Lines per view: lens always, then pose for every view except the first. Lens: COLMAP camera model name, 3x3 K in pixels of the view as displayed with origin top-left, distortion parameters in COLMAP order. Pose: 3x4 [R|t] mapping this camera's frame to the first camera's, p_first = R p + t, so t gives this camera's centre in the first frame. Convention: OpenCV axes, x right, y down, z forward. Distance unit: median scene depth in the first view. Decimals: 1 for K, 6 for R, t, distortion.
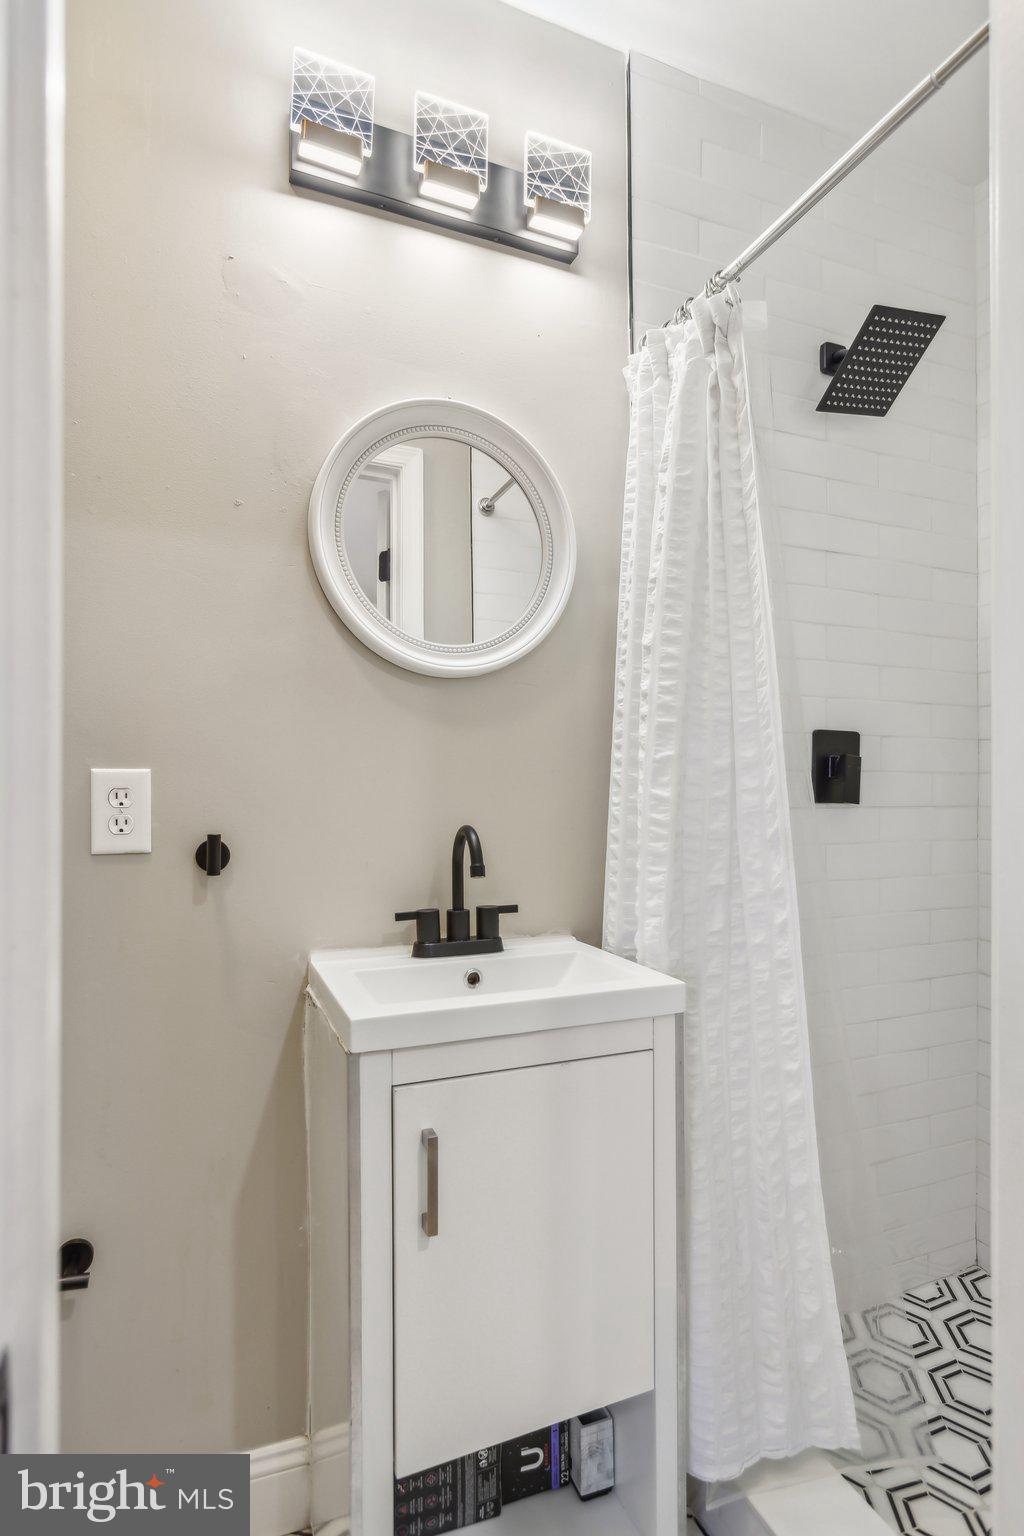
lens RADIAL K [[795.6, 0, 514.8], [0, 795.6, 777.8], [0, 0, 1]] dist [-0.018899, -0.000481]
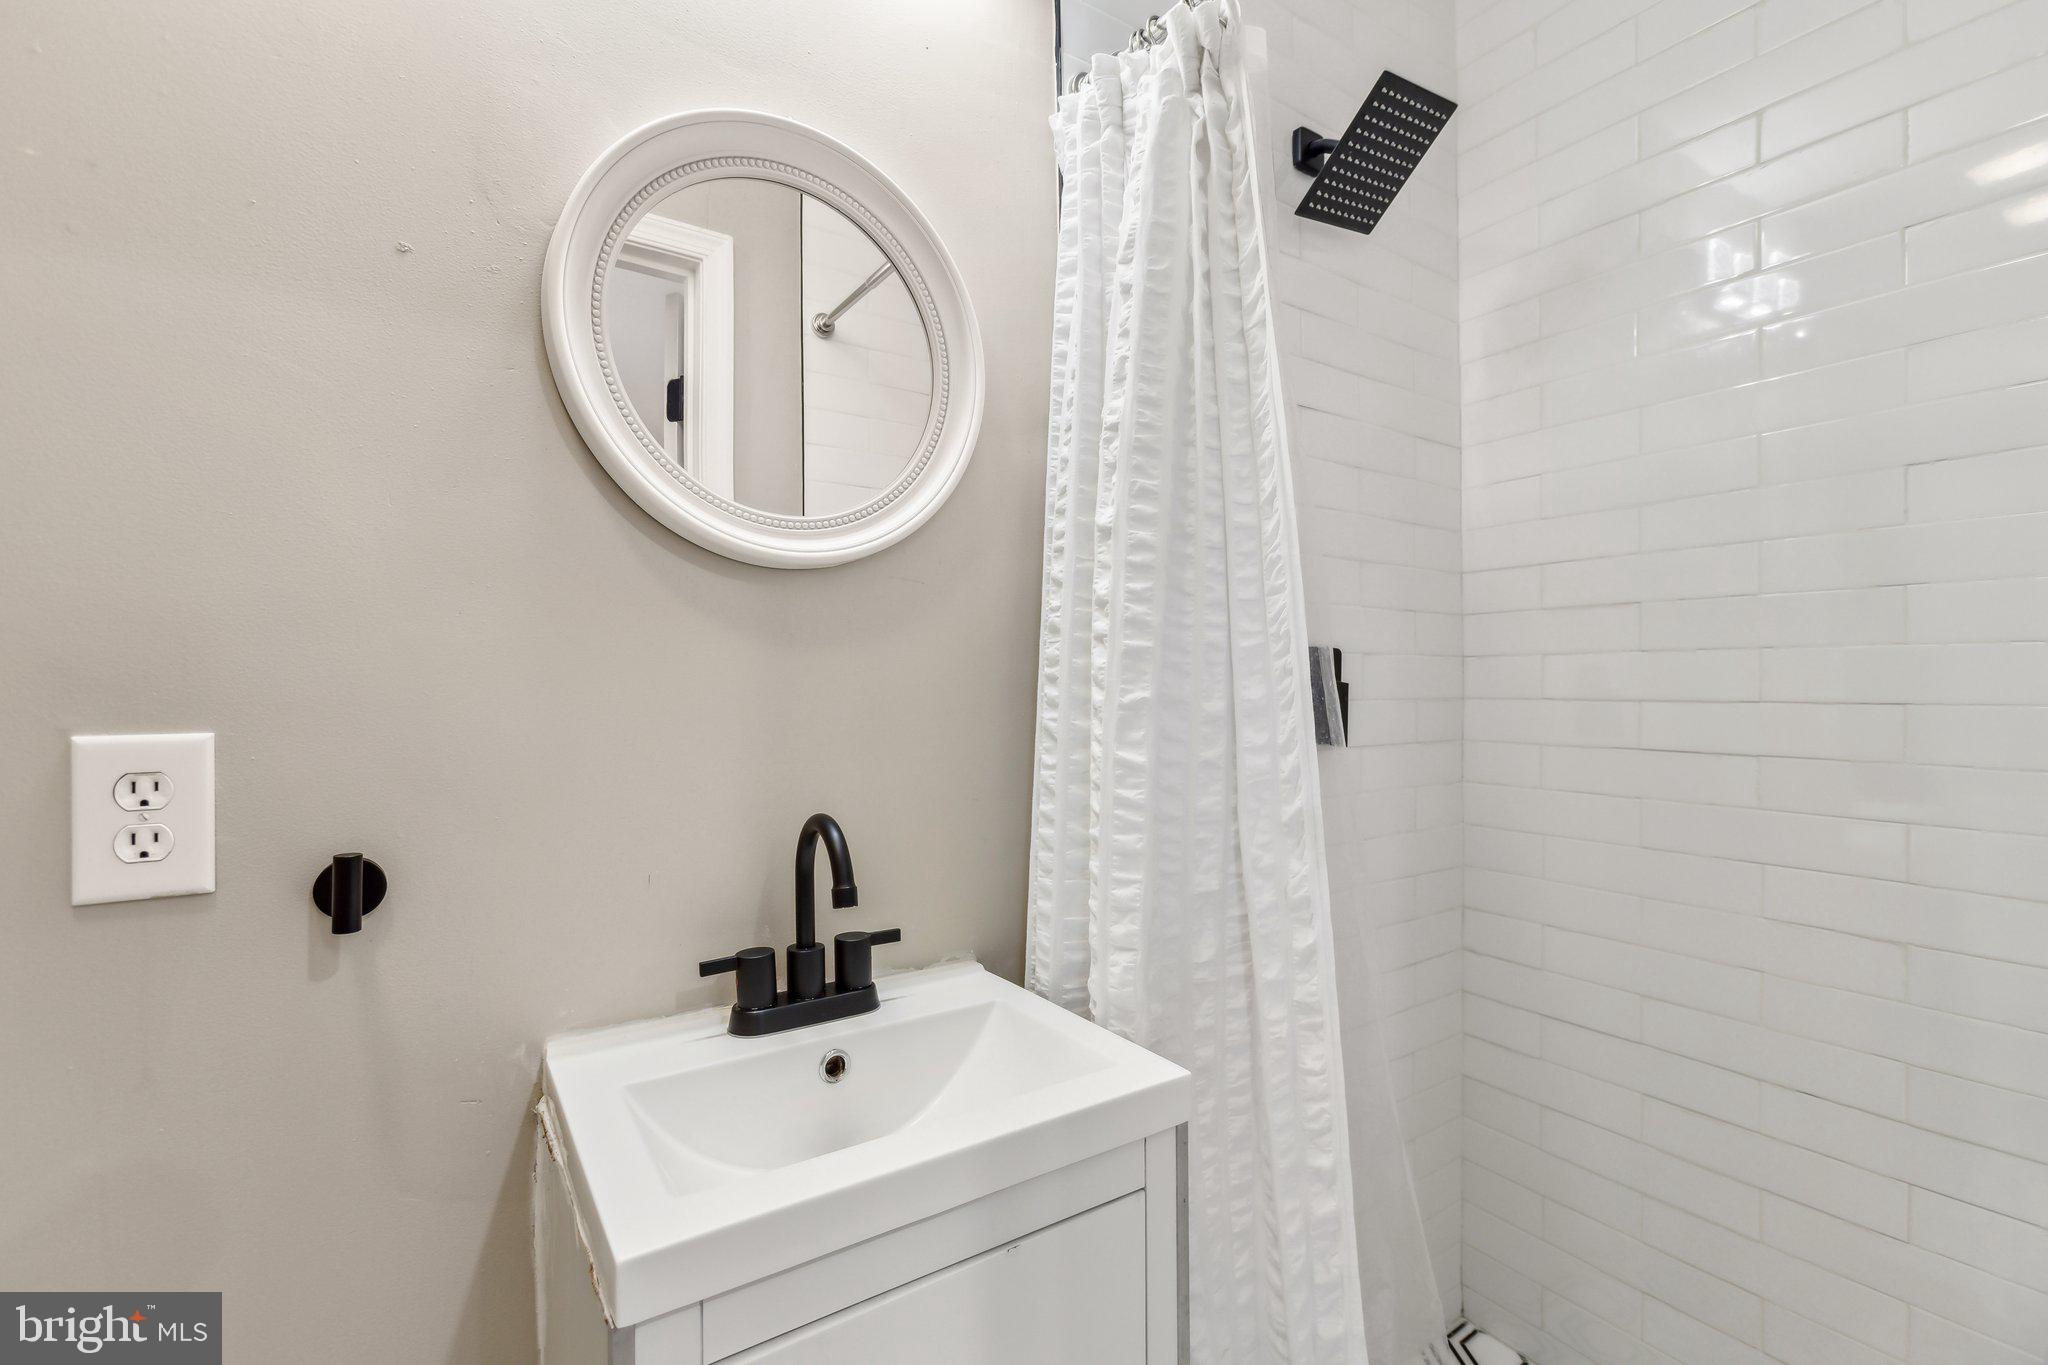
lens RADIAL K [[910.6, 0, 1020.0], [0, 910.6, 673.8], [0, 0, 1]] dist [-0.016117, 0.002850]
pose [[0.979258, -0.000224, 0.202617, -0.052311], [-0.000053, 0.999999, 0.001362, -0.047164], [-0.202617, -0.001344, 0.979257, 0.283754]]
